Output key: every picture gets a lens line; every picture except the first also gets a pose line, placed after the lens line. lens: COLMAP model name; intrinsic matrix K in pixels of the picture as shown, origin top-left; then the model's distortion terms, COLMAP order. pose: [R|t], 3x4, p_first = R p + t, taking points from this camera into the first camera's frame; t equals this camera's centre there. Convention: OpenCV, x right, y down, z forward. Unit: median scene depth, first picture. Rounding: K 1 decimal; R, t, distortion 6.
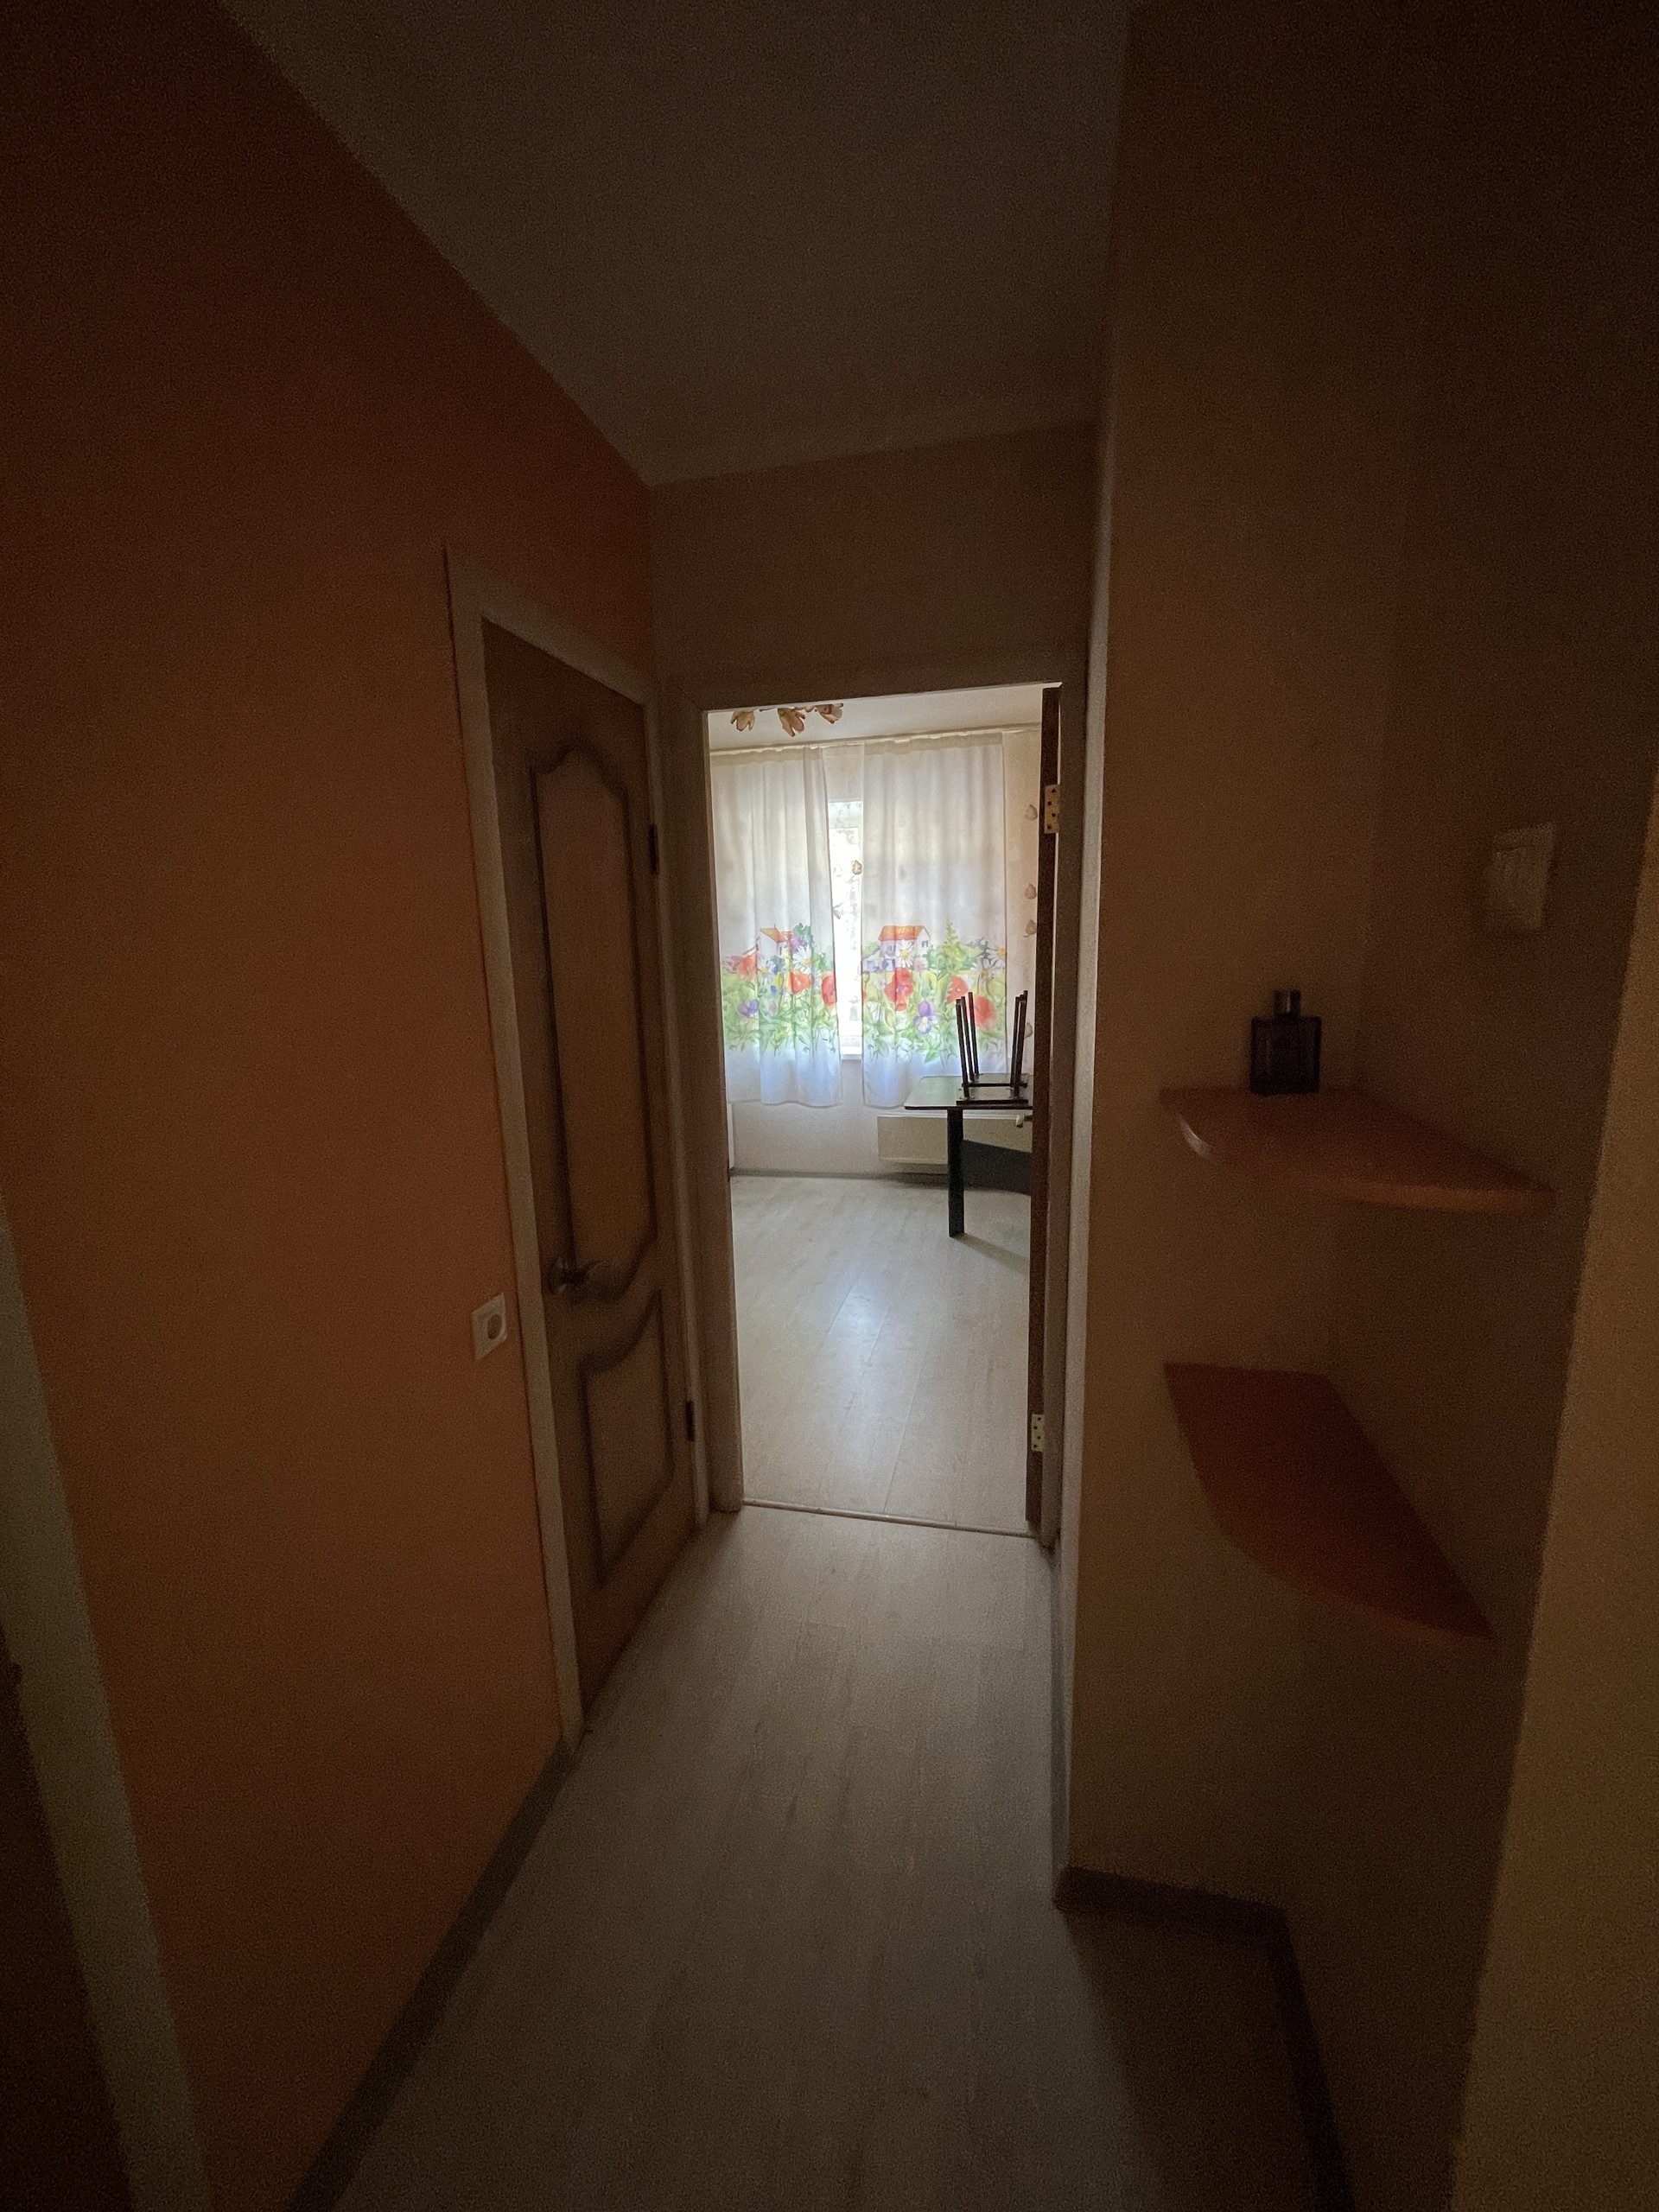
lens RADIAL K [[910.0, 0, 829.5], [0, 910.0, 1106.0], [0, 0, 1]] dist [-0.000476, -0.000316]
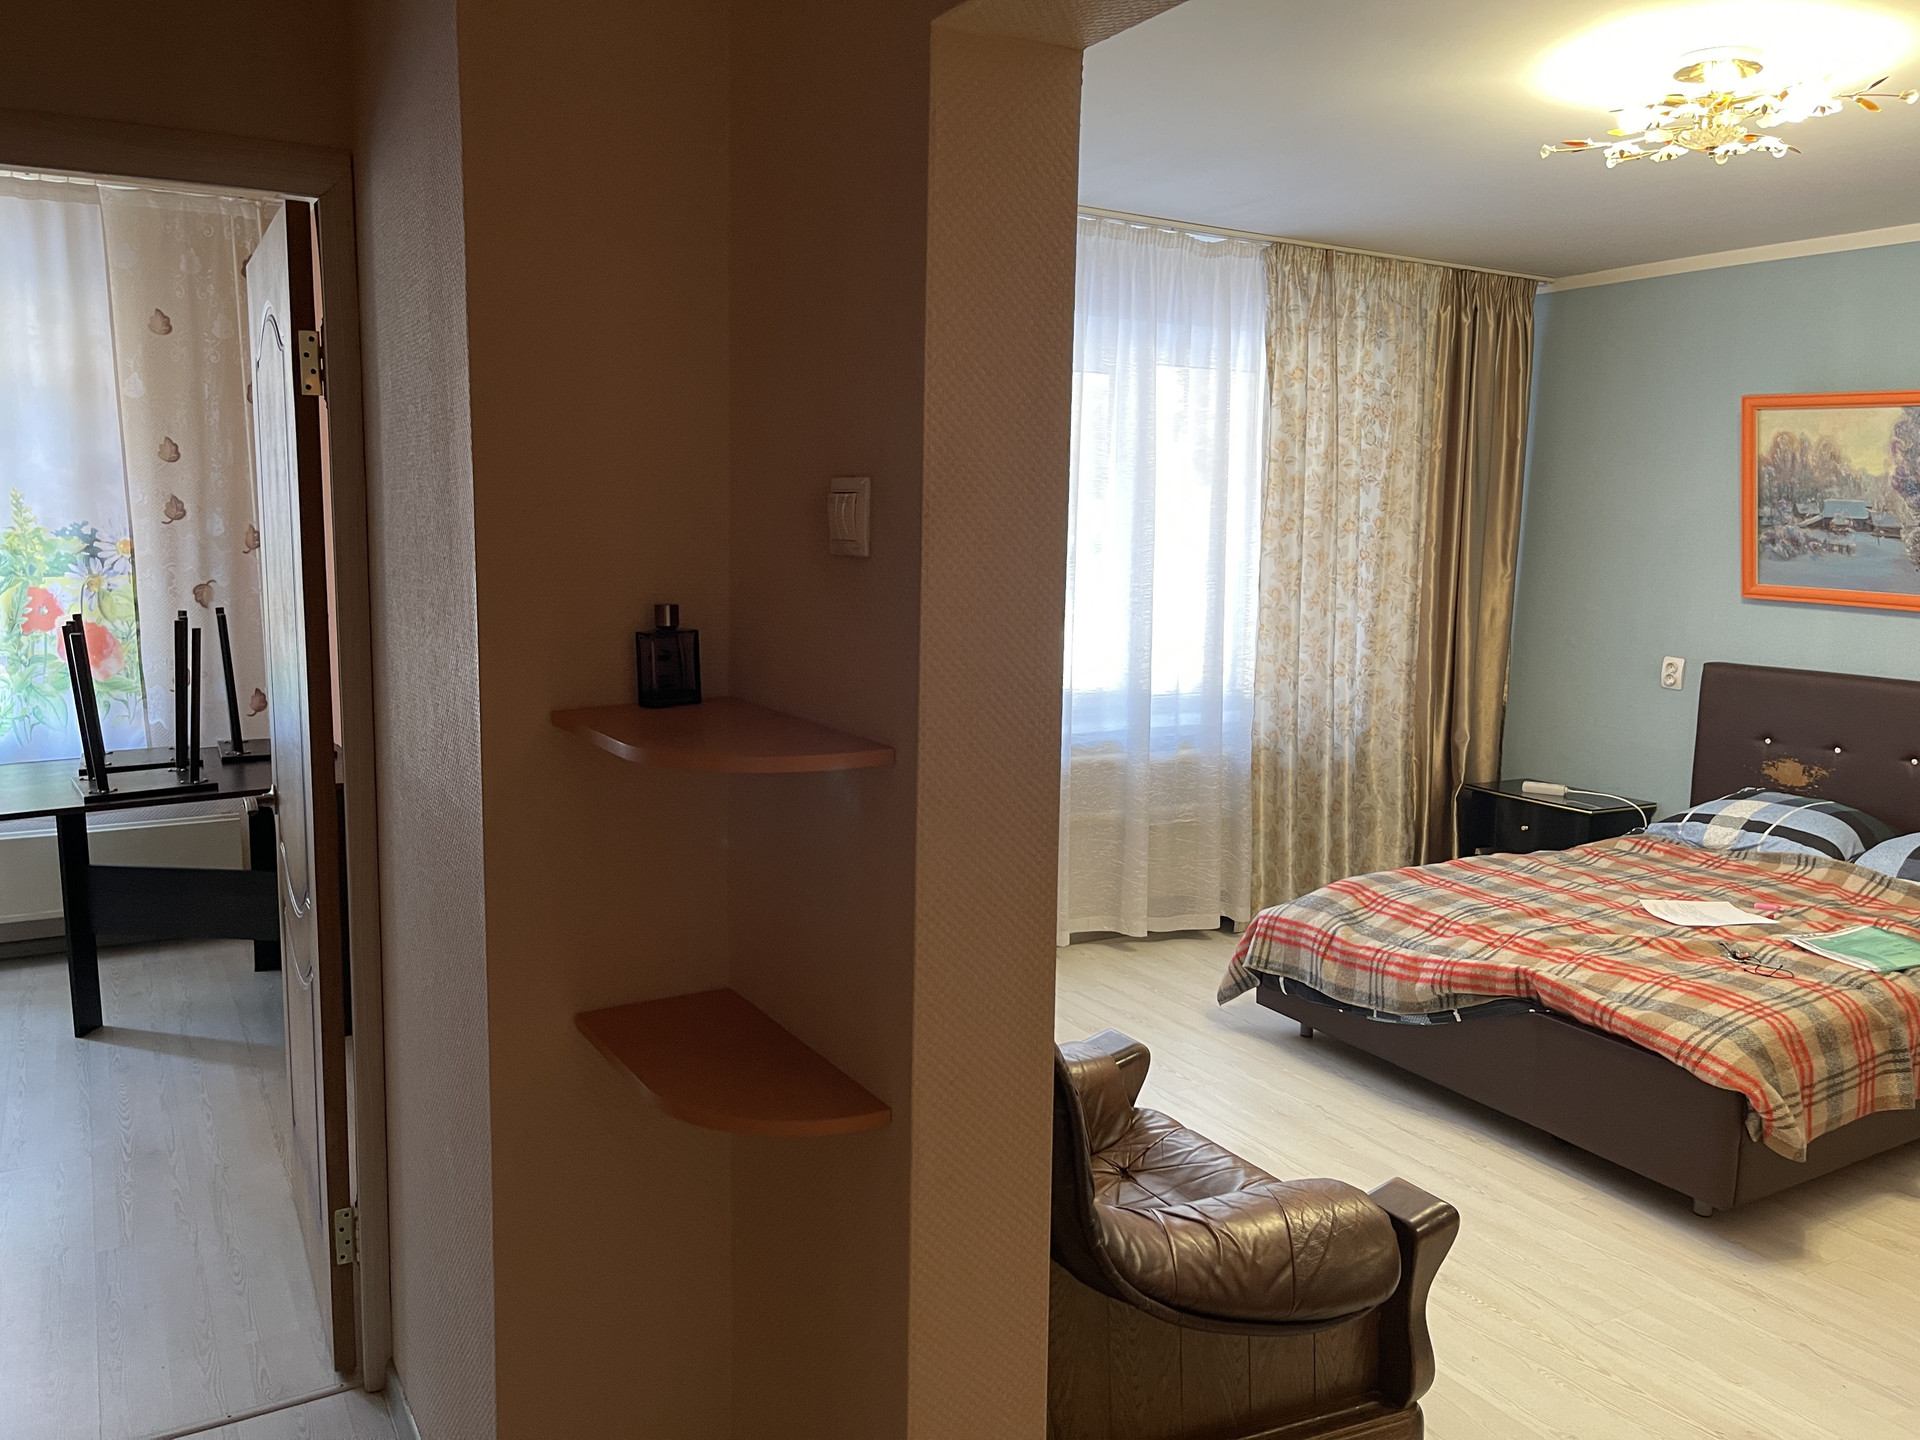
lens RADIAL K [[1467.7, 0, 960.0], [0, 1467.7, 720.0], [0, 0, 1]] dist [0.003278, 0.001992]
pose [[0.738102, -0.060002, 0.672016, -0.072732], [0.094485, 0.995415, -0.014898, 0.011513], [-0.668040, 0.074492, 0.740387, -0.083823]]
